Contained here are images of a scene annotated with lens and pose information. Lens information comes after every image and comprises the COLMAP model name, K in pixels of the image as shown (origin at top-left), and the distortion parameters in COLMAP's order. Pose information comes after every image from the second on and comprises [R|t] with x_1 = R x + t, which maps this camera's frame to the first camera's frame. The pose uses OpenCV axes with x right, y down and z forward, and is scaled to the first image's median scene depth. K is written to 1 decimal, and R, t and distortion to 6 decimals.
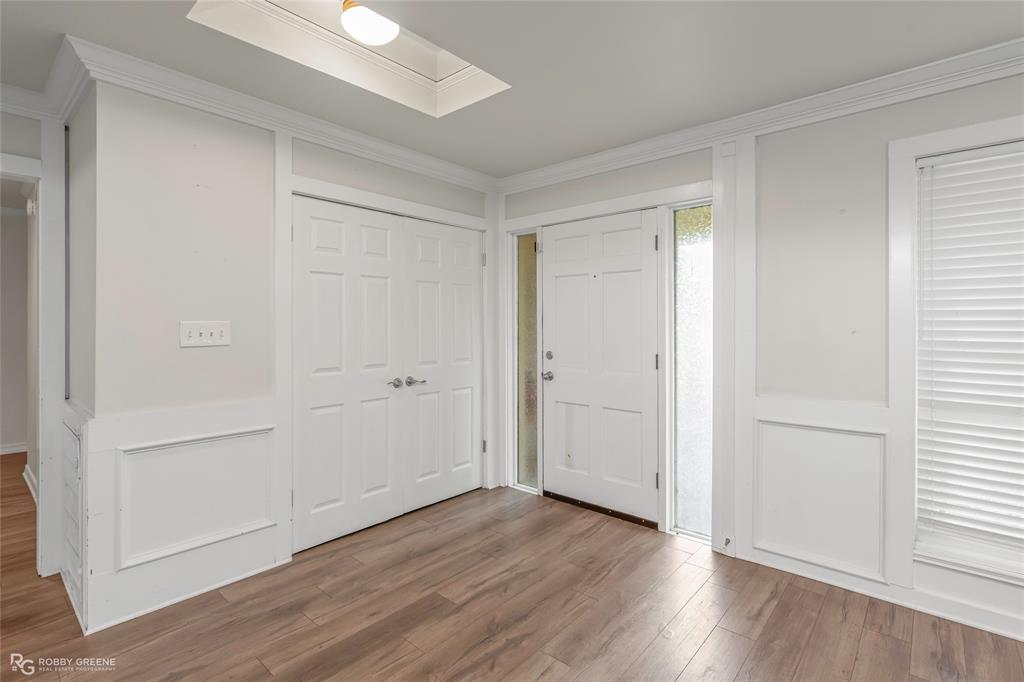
lens RADIAL K [[488.9, 0, 510.2], [0, 488.9, 324.2], [0, 0, 1]] dist [-0.001164, -0.000247]
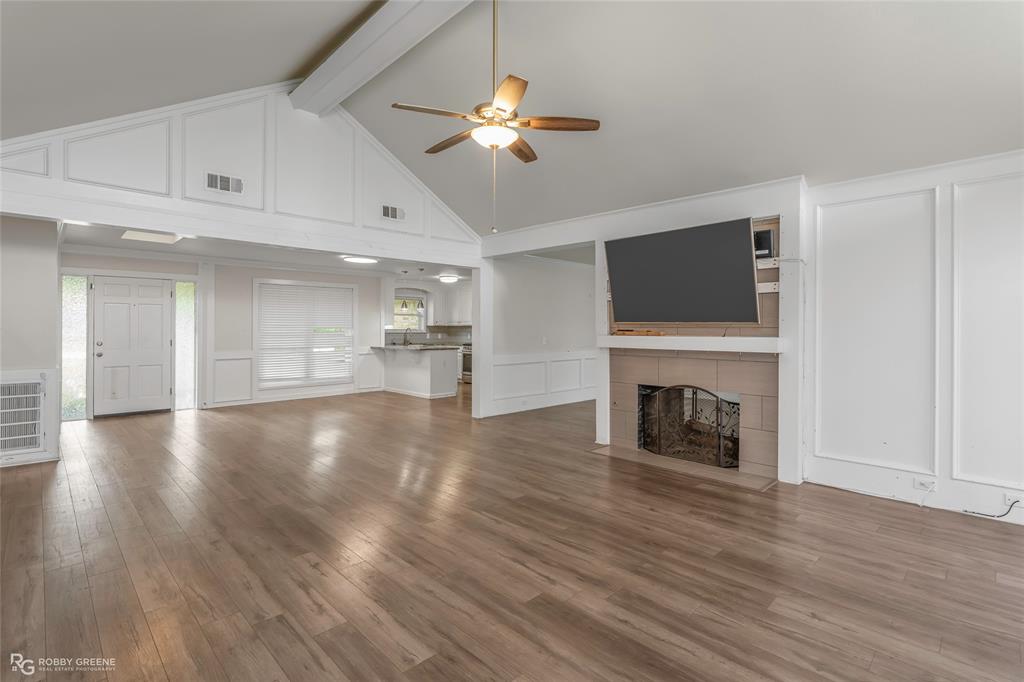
lens RADIAL K [[485.2, 0, 511.1], [0, 485.2, 331.6], [0, 0, 1]] dist [-0.003200, -0.000388]
pose [[0.069797, -0.006789, 0.997538, -1.704204], [-0.004681, 0.999964, 0.007133, -0.005203], [-0.997550, -0.005167, 0.069763, -0.742024]]
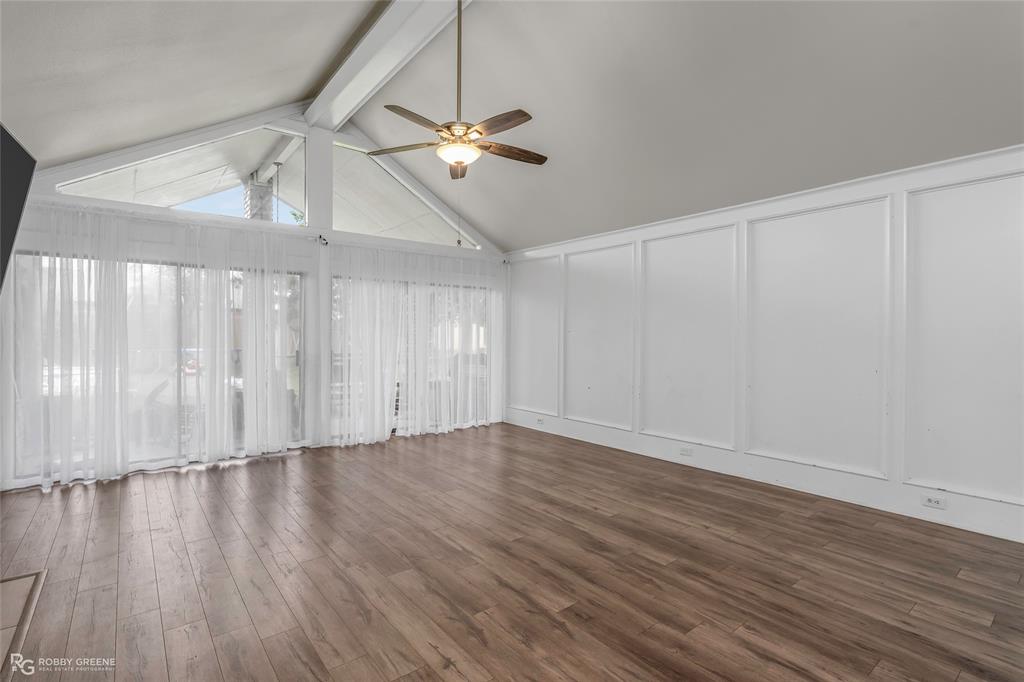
lens RADIAL K [[485.2, 0, 511.1], [0, 485.2, 331.6], [0, 0, 1]] dist [-0.003200, -0.000388]
pose [[-0.173649, -0.008325, -0.984772, 0.018979], [-0.001781, 0.999965, -0.008139, -0.003128], [0.984806, 0.000341, -0.173658, -0.398407]]
